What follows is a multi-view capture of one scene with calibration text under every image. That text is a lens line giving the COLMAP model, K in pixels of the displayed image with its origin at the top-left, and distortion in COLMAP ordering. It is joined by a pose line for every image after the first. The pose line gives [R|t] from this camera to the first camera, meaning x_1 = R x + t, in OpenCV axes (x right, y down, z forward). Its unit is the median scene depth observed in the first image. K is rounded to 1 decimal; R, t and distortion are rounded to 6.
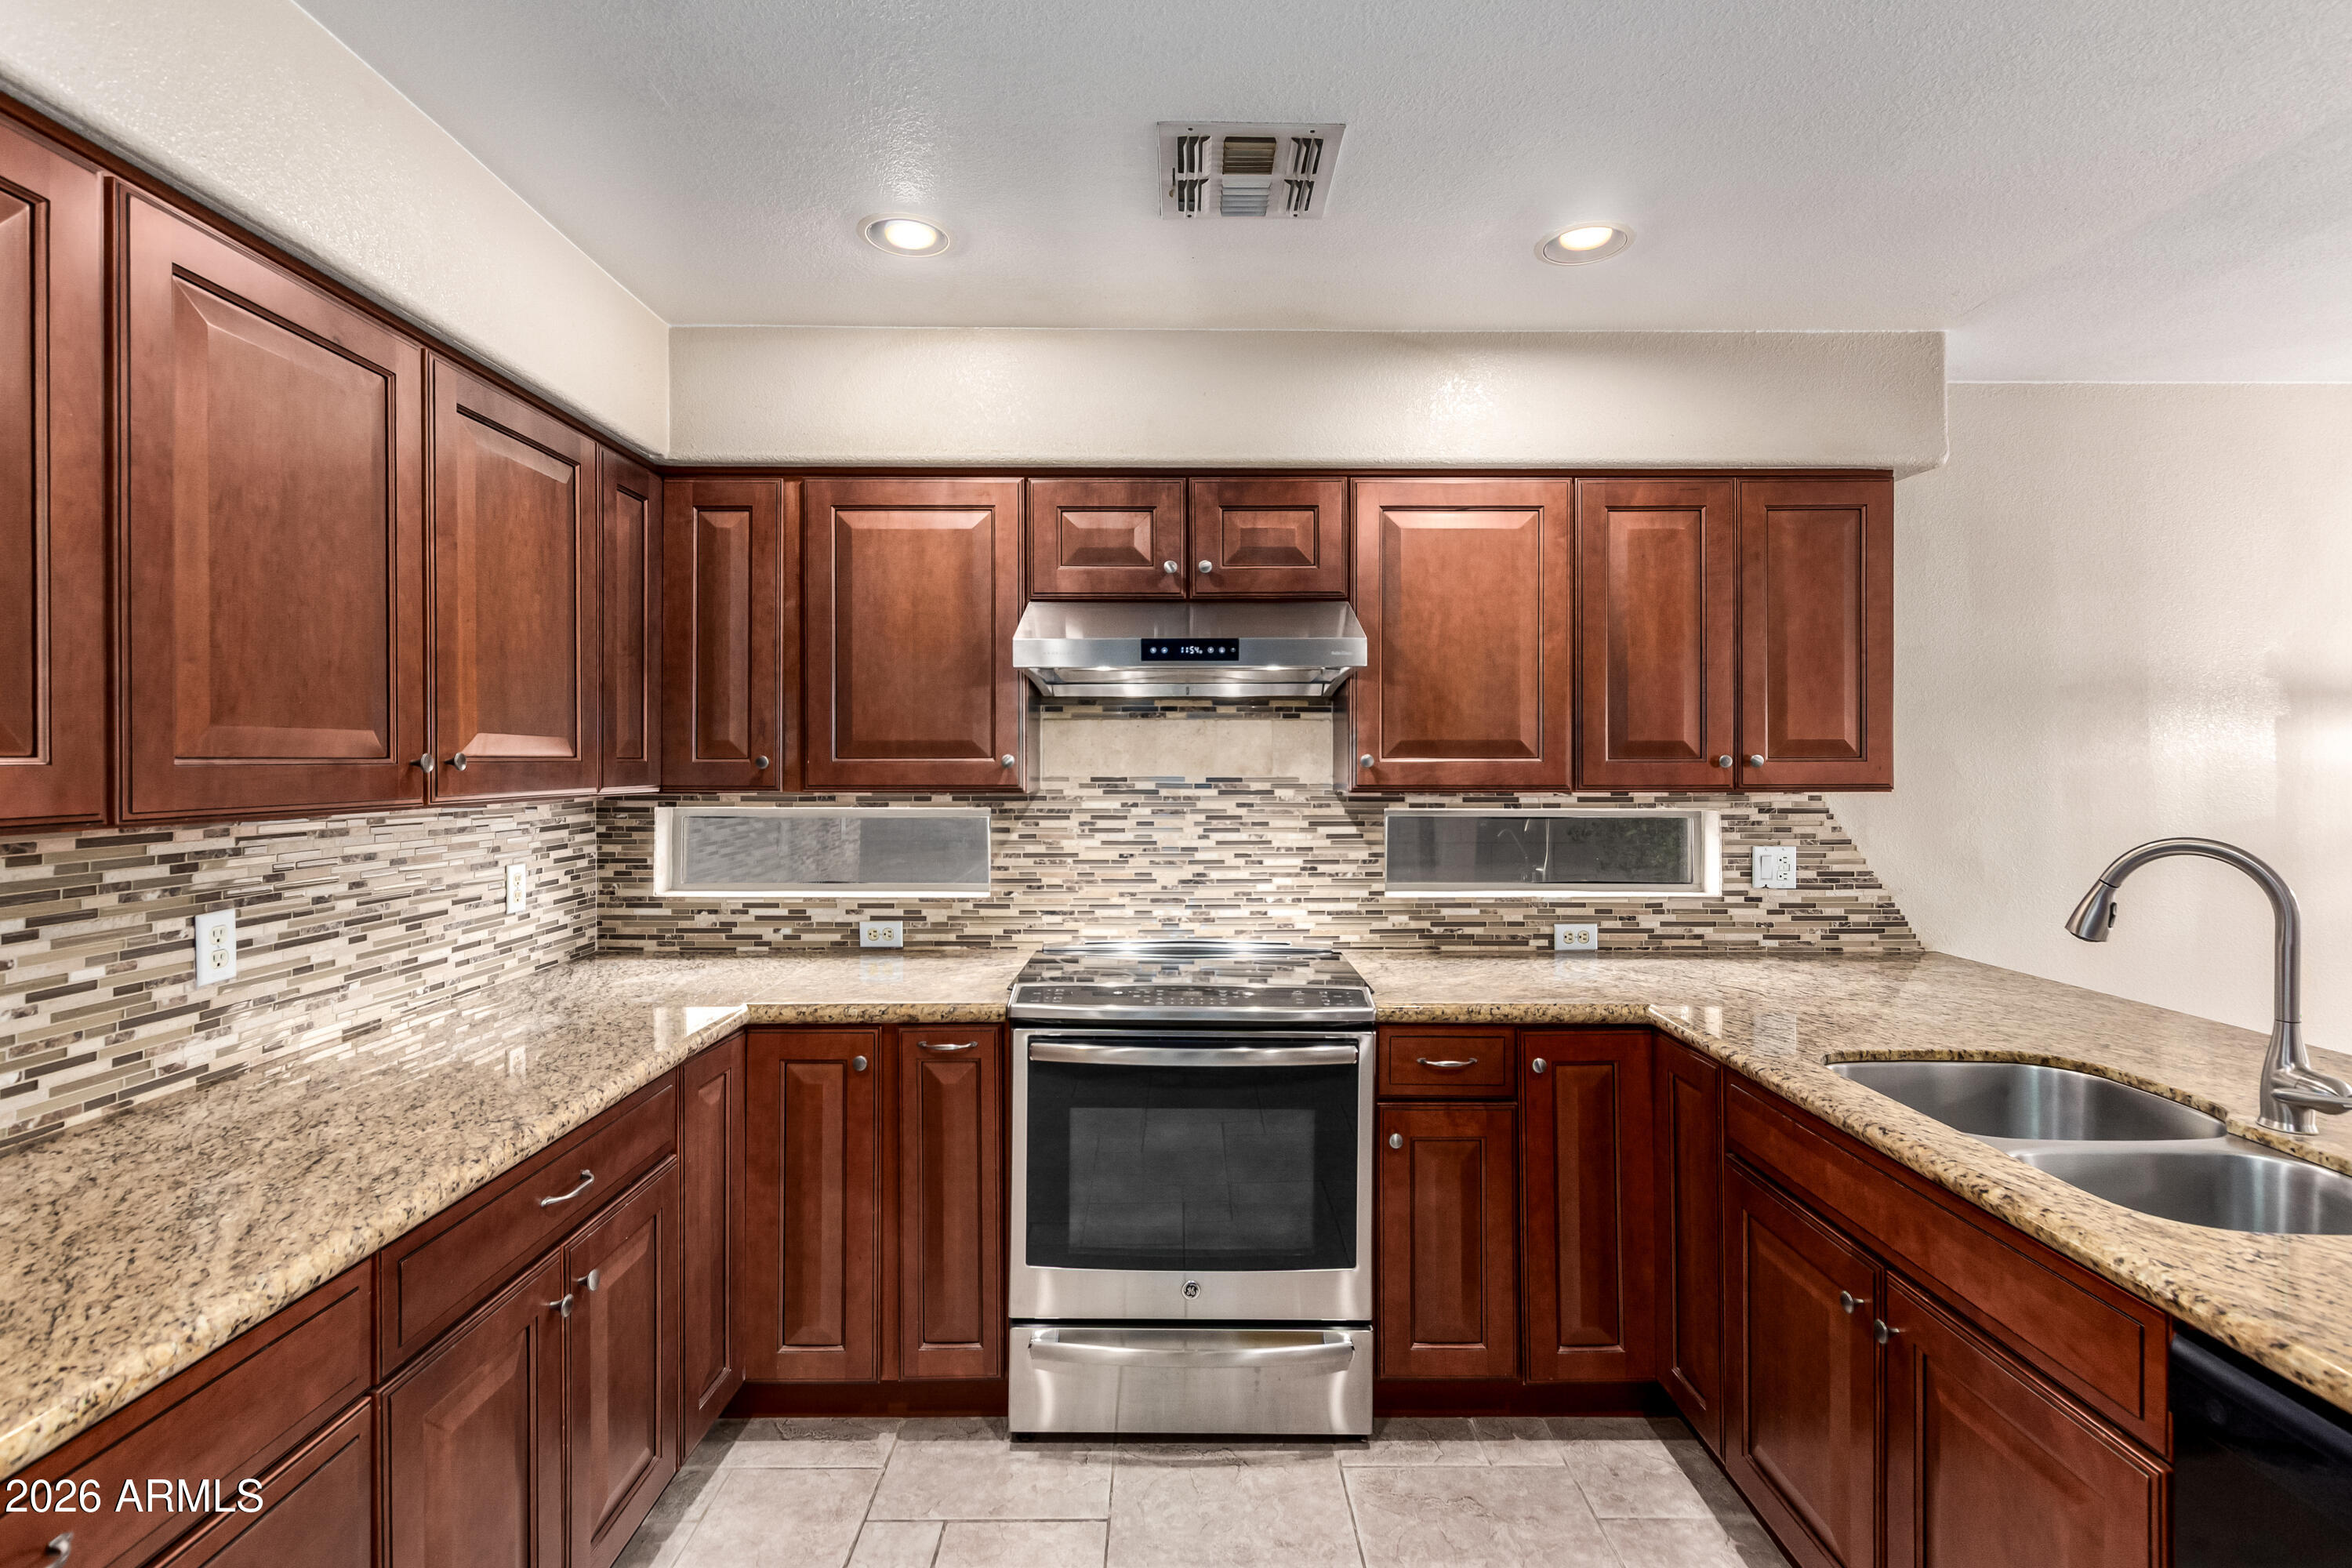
lens RADIAL K [[1099.8, 0, 1193.7], [0, 1099.8, 765.5], [0, 0, 1]] dist [0.004999, -0.001299]
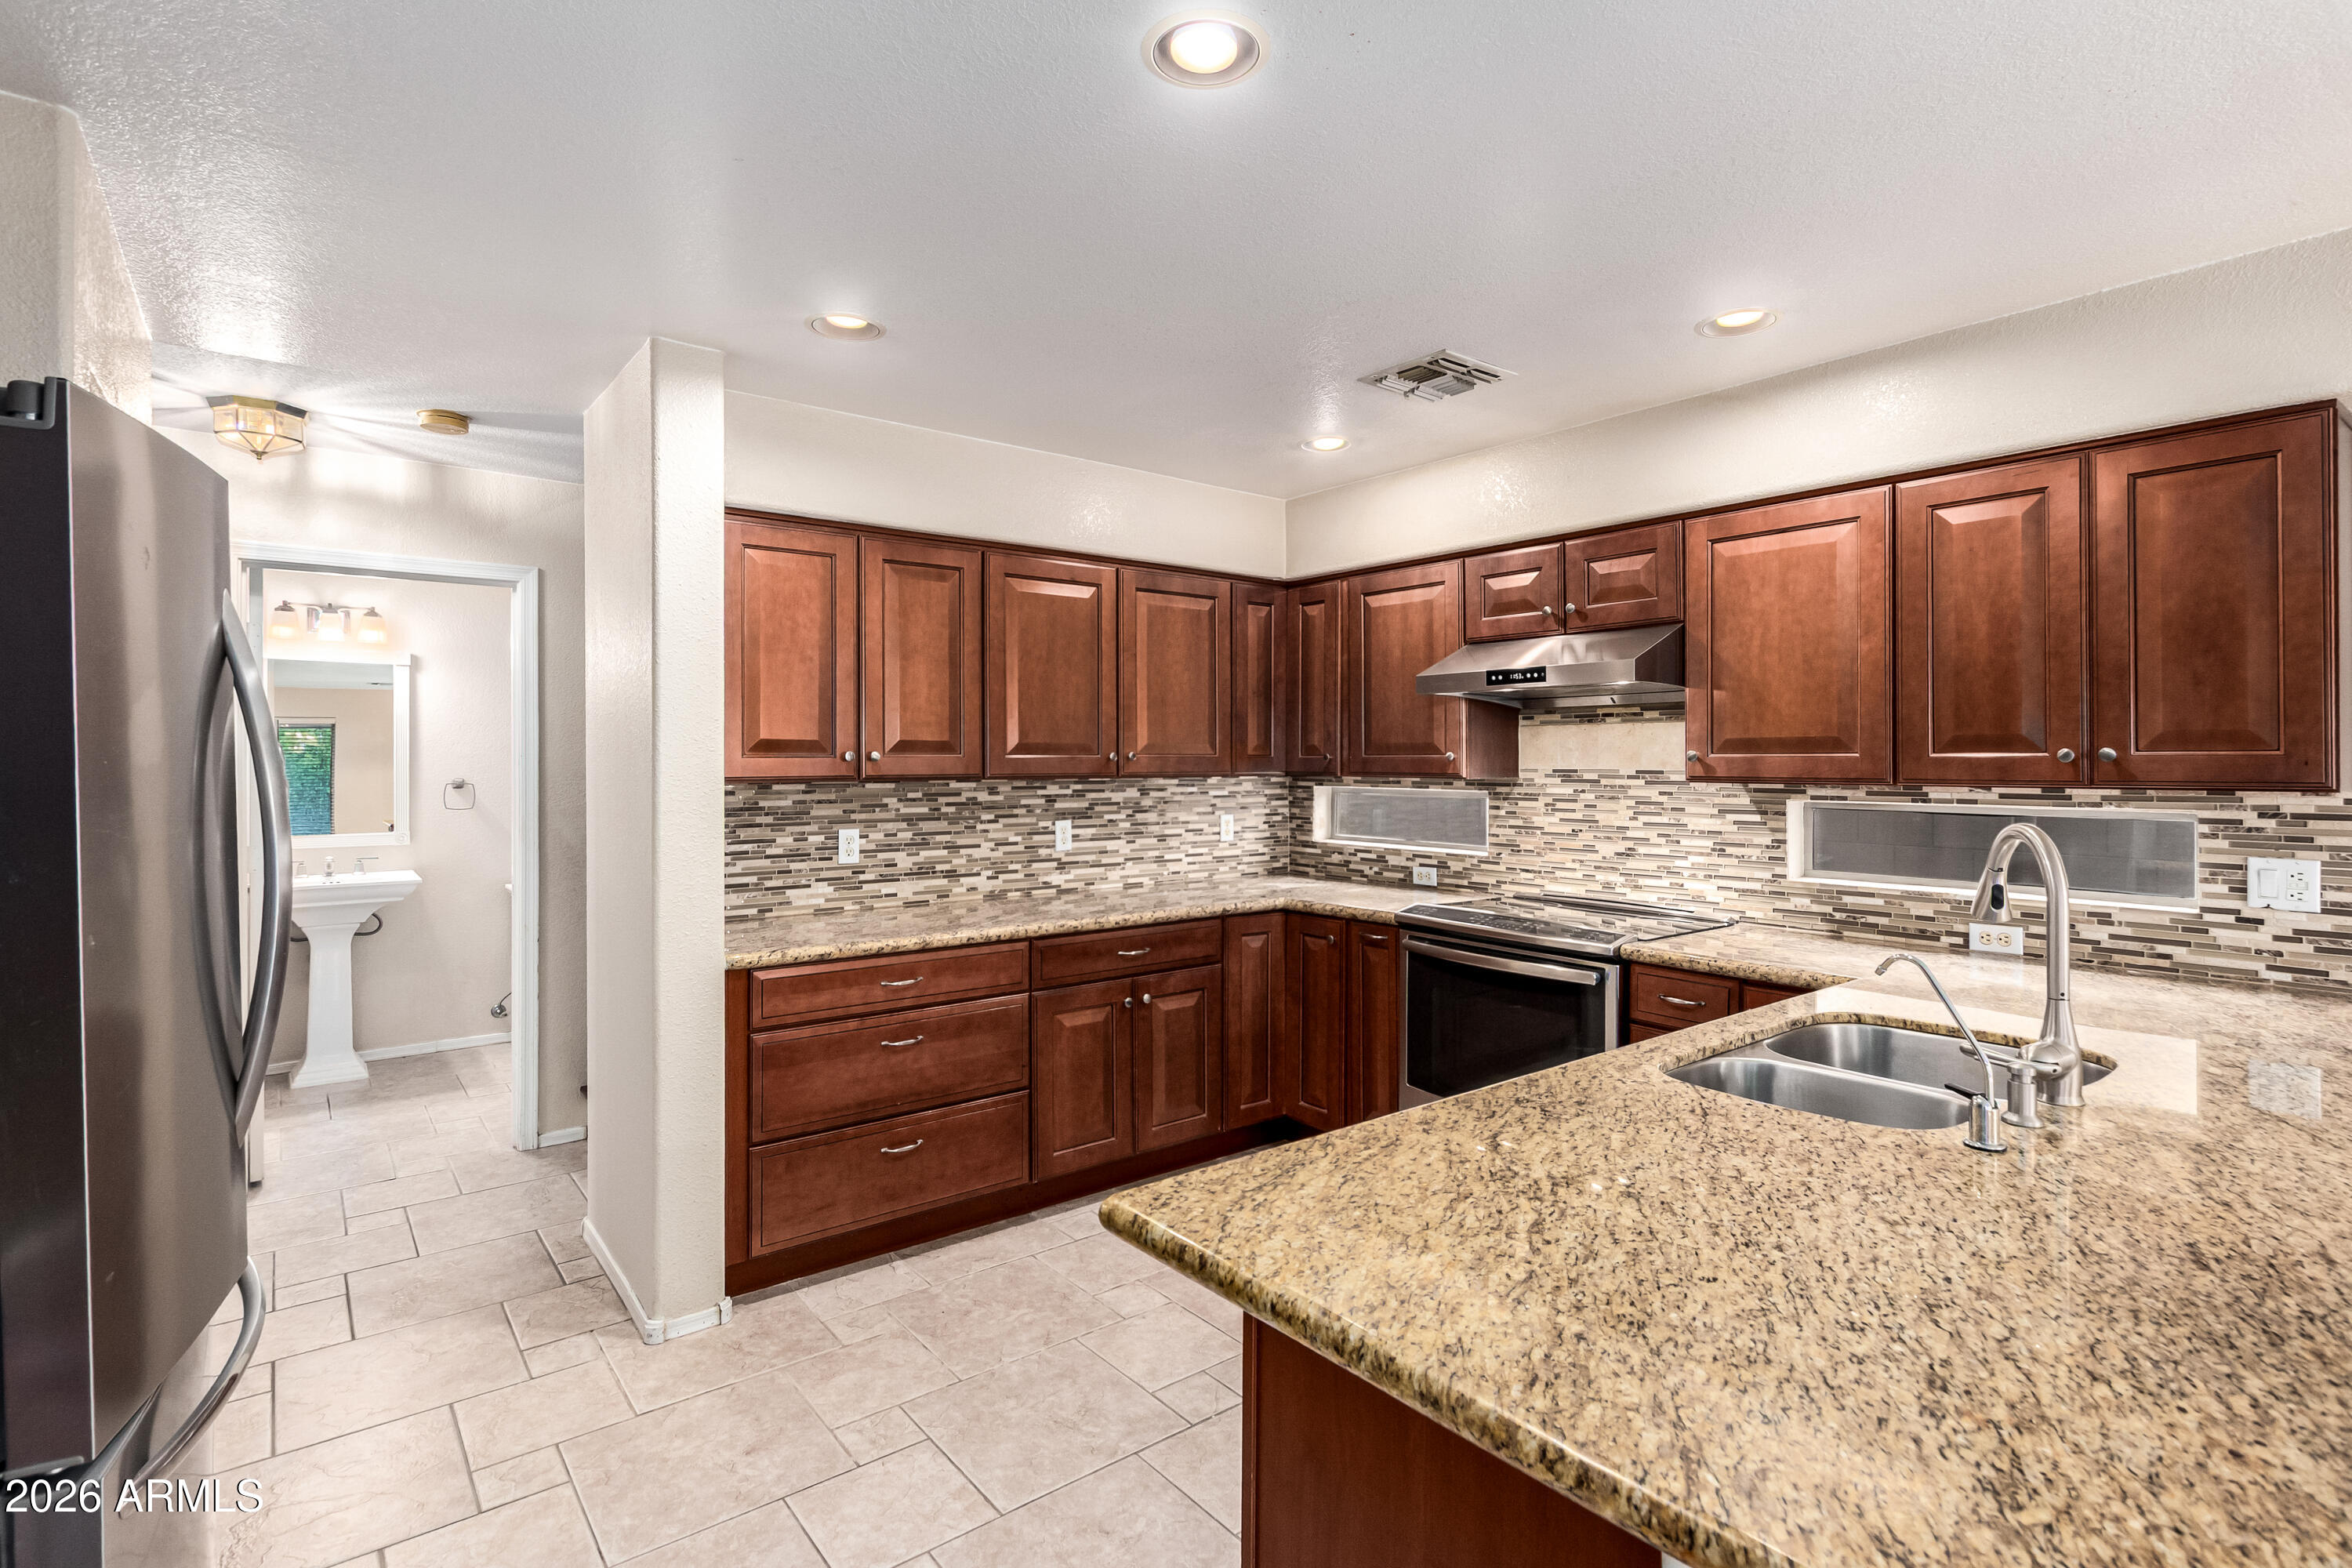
lens RADIAL K [[1099.8, 0, 1192.4], [0, 1099.8, 773.8], [0, 0, 1]] dist [0.004999, -0.001299]
pose [[0.630023, 0.010374, -0.776507, 0.704315], [-0.004480, 0.999943, 0.009725, 0.005751], [0.776563, -0.002648, 0.630034, -0.167123]]
